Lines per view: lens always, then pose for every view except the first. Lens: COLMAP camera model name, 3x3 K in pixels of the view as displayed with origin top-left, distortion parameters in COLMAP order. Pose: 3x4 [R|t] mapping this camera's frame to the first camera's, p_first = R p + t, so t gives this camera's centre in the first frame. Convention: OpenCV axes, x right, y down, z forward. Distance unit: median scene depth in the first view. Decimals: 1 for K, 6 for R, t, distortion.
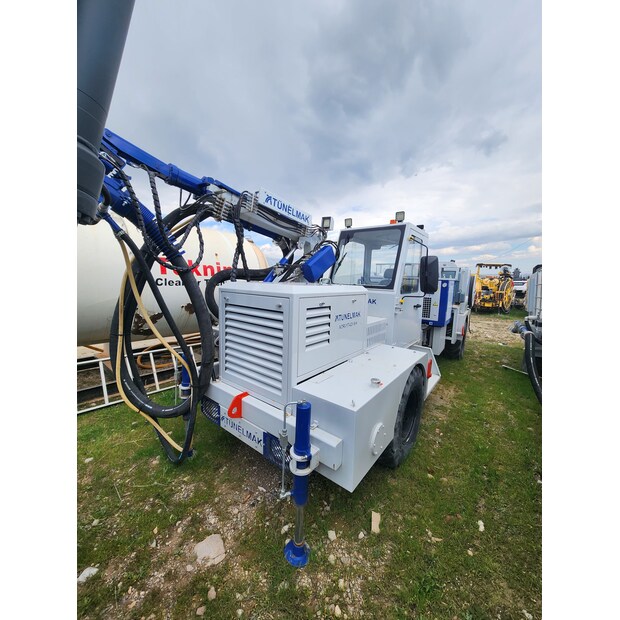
lens RADIAL K [[254.8, 0, 311.7], [0, 254.8, 305.6], [0, 0, 1]] dist [-0.001213, -0.000259]
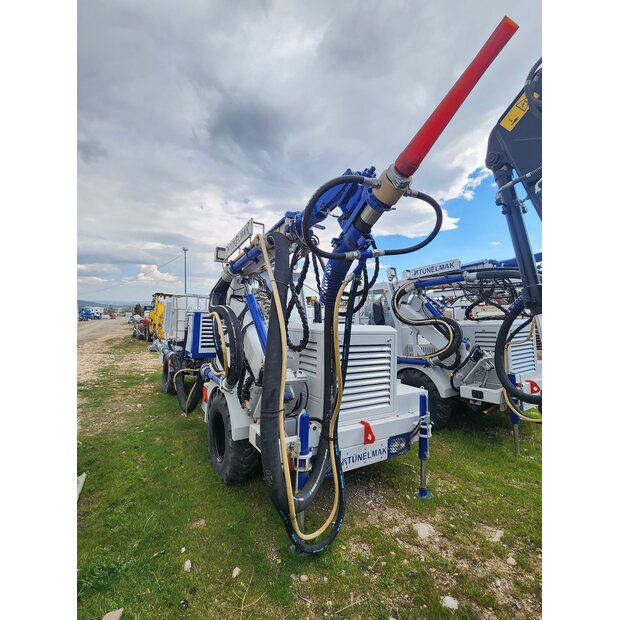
lens RADIAL K [[311.1, 0, 310.0], [0, 311.1, 310.0], [0, 0, 1]] dist [0.000349, 0.000347]
pose [[0.347678, -0.015144, 0.937492, -1.292110], [0.073766, 0.997212, -0.011248, -0.124434], [-0.934708, 0.073066, 0.347826, 0.556975]]
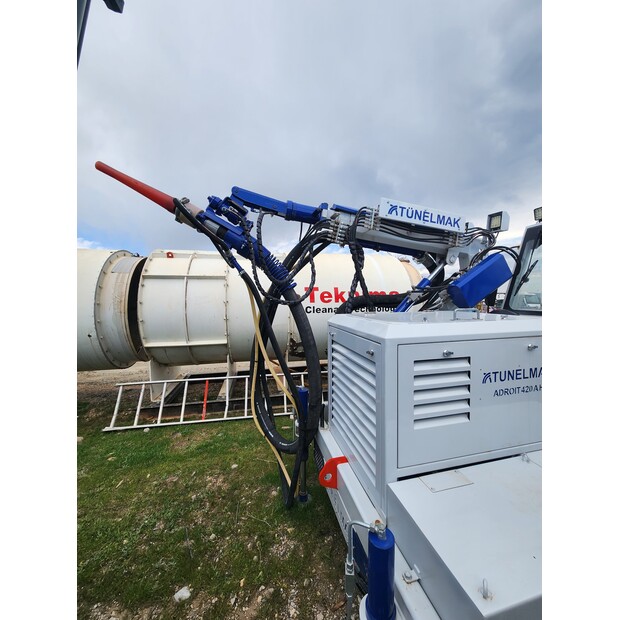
lens RADIAL K [[254.8, 0, 311.7], [0, 254.8, 305.6], [0, 0, 1]] dist [-0.001213, -0.000259]
pose [[0.776501, -0.019709, -0.629808, 0.132017], [-0.028783, 0.997358, -0.066698, -0.054511], [0.629459, 0.069919, 0.773882, 0.238010]]
